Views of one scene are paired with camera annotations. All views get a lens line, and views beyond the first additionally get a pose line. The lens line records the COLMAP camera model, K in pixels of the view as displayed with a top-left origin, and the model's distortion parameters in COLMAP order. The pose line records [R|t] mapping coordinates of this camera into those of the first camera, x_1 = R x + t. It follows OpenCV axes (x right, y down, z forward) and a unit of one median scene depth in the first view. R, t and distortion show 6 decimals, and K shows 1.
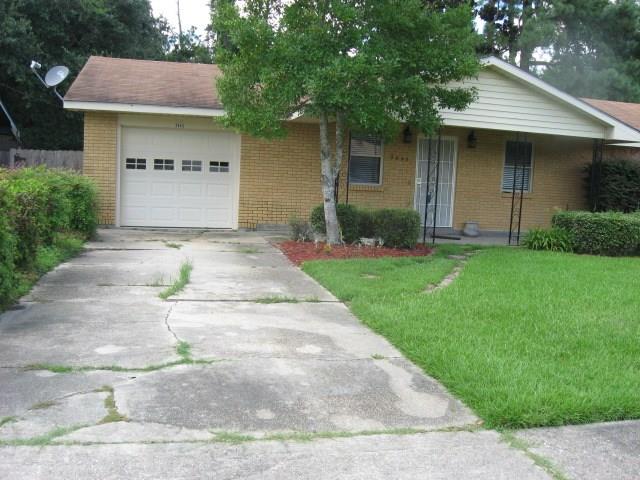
lens RADIAL K [[660.6, 0, 320.0], [0, 660.6, 240.0], [0, 0, 1]] dist [-0.127680, -0.002917]
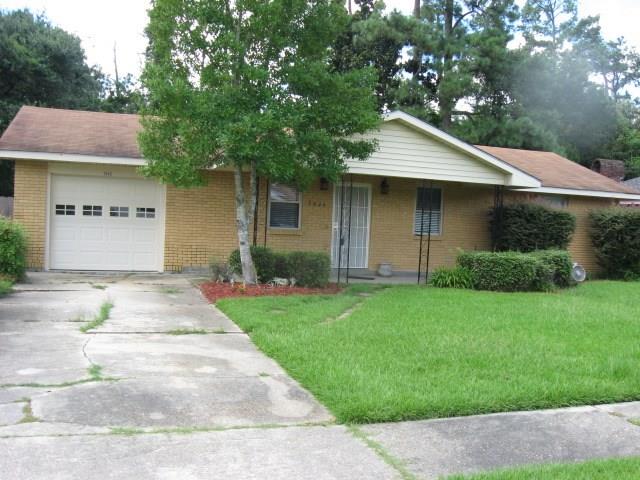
lens RADIAL K [[656.6, 0, 320.0], [0, 656.6, 240.0], [0, 0, 1]] dist [-0.131425, 0.052894]
pose [[0.995453, -0.006305, 0.095045, 0.033700], [0.012745, 0.997652, -0.067296, 0.007907], [-0.094398, 0.068201, 0.993196, -0.076938]]
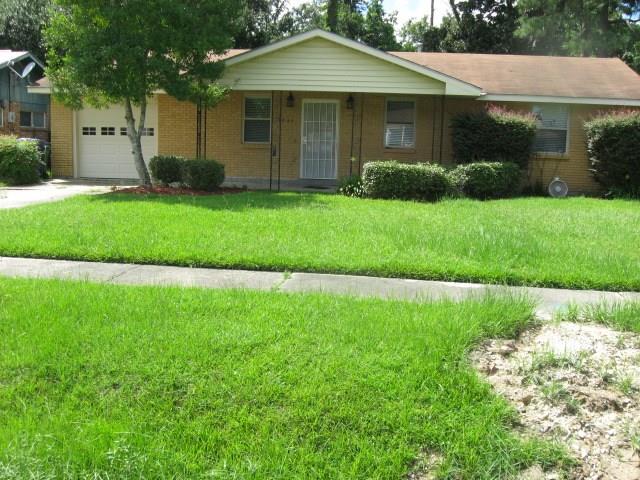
lens RADIAL K [[660.6, 0, 320.0], [0, 660.6, 240.0], [0, 0, 1]] dist [-0.127680, -0.002917]
pose [[0.940493, 0.032175, -0.338286, 0.808590], [-0.020516, 0.999068, 0.037987, 0.060746], [0.339192, -0.028787, 0.940276, -0.128202]]
